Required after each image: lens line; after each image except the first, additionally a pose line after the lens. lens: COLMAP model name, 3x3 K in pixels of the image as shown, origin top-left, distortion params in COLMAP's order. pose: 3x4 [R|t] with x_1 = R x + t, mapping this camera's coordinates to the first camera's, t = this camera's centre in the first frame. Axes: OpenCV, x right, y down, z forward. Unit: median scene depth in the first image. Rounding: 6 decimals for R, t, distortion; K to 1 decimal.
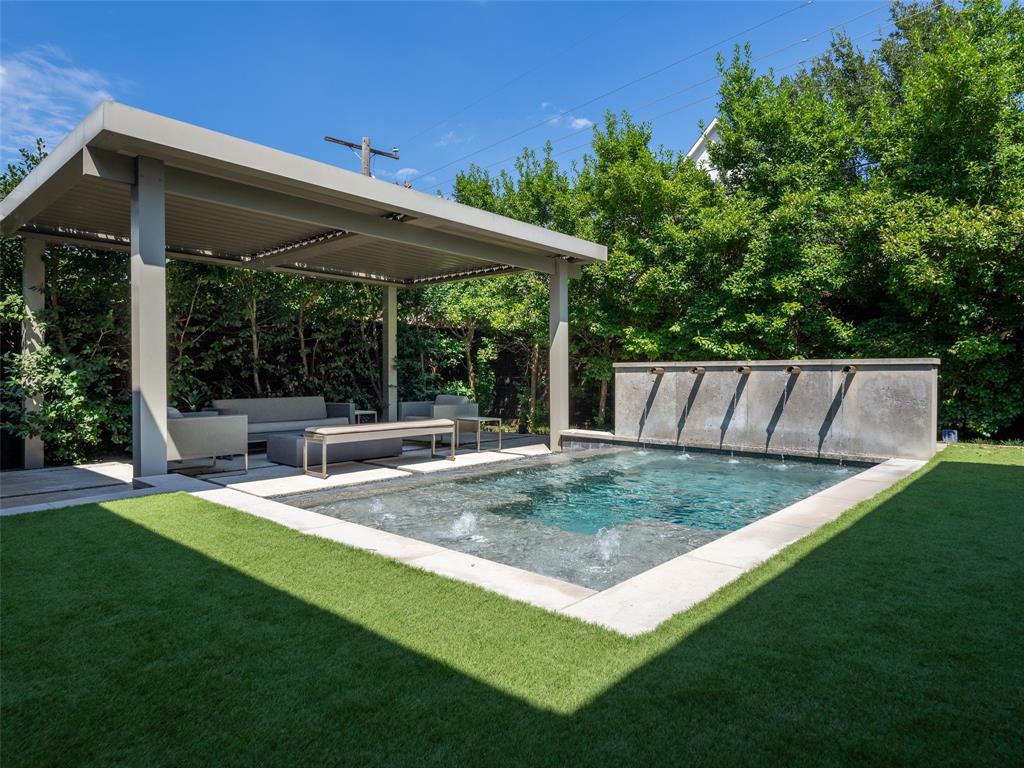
lens RADIAL K [[629.9, 0, 512.0], [0, 629.9, 384.0], [0, 0, 1]] dist [0.000532, -0.001572]
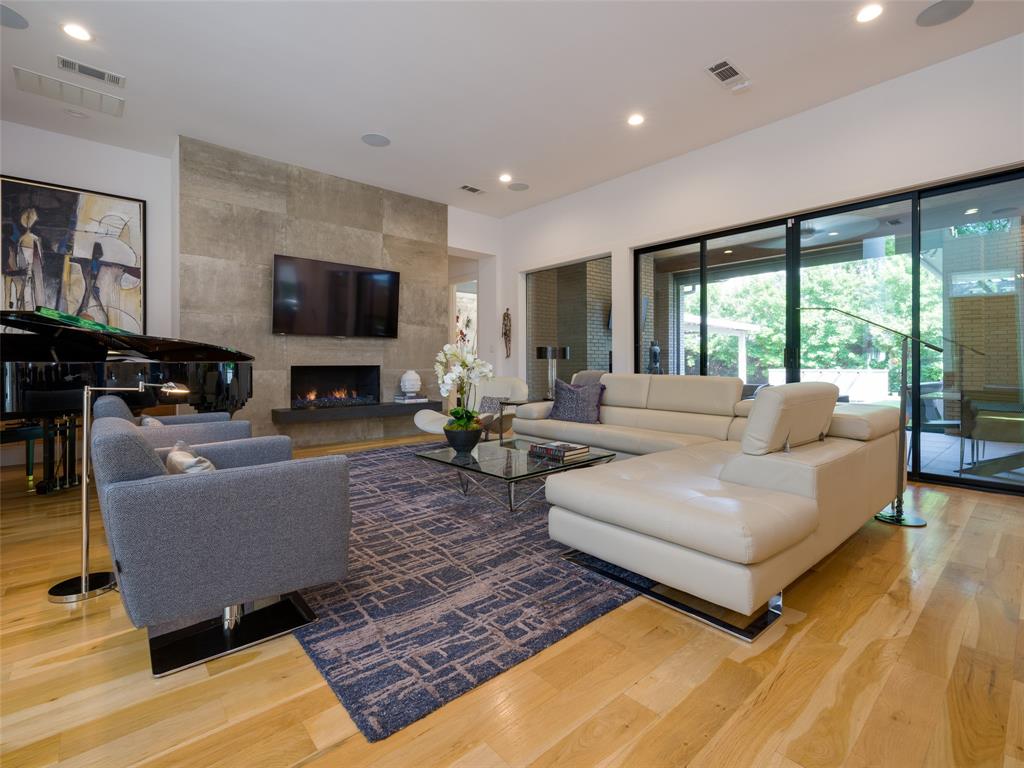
lens RADIAL K [[478.5, 0, 510.2], [0, 478.5, 368.3], [0, 0, 1]] dist [-0.000366, -0.000423]
pose [[0.992109, -0.000934, -0.125375, -0.694802], [0.000195, 0.999983, -0.005905, -0.023499], [0.125378, 0.005834, 0.992092, -1.240420]]
